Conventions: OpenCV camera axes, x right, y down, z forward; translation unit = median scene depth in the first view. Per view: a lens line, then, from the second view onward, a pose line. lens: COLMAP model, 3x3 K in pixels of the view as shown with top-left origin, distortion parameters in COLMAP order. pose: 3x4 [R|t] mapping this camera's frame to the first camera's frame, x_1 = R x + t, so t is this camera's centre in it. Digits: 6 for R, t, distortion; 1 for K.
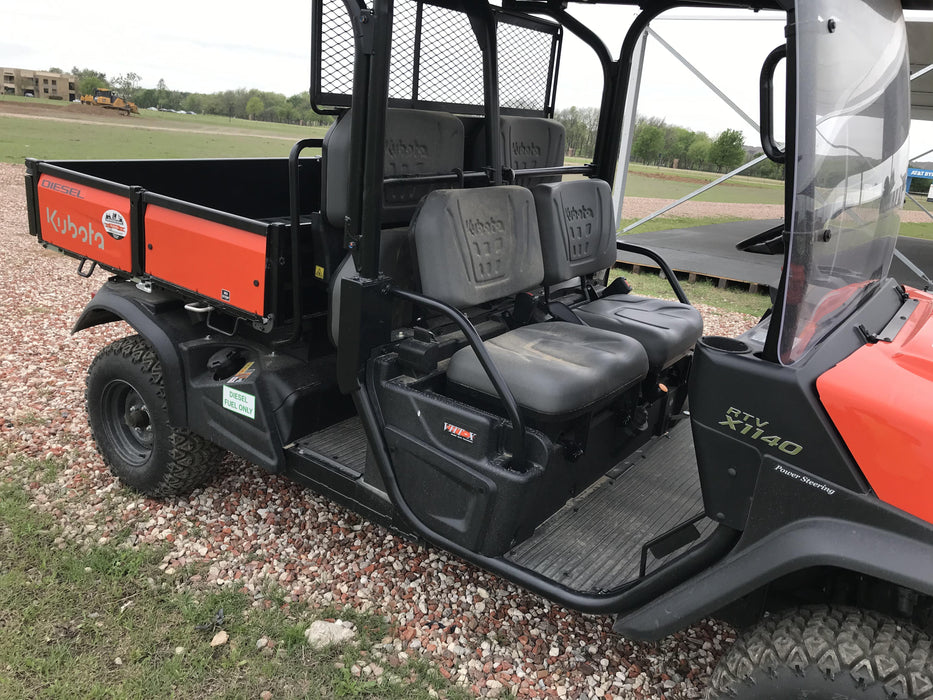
lens RADIAL K [[728.9, 0, 479.0], [0, 728.9, 348.7], [0, 0, 1]] dist [0.015628, -0.008969]
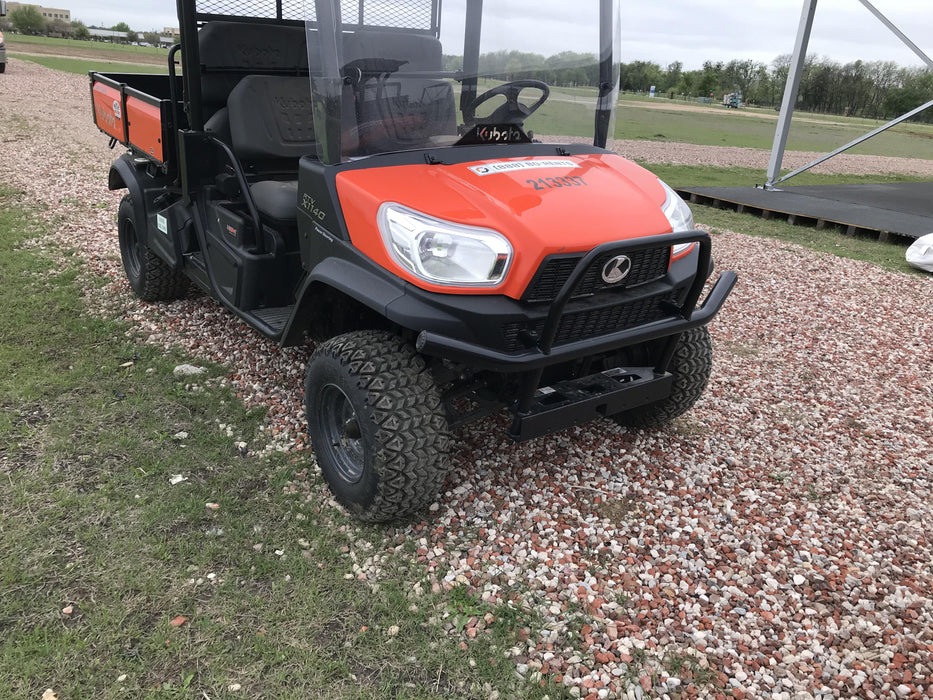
lens RADIAL K [[728.9, 0, 488.6], [0, 728.9, 345.1], [0, 0, 1]] dist [0.015628, -0.008969]
pose [[0.955480, 0.090055, -0.280976, 0.705854], [-0.076048, 0.995274, 0.060388, 0.164534], [0.285086, -0.036332, 0.957813, -0.256880]]
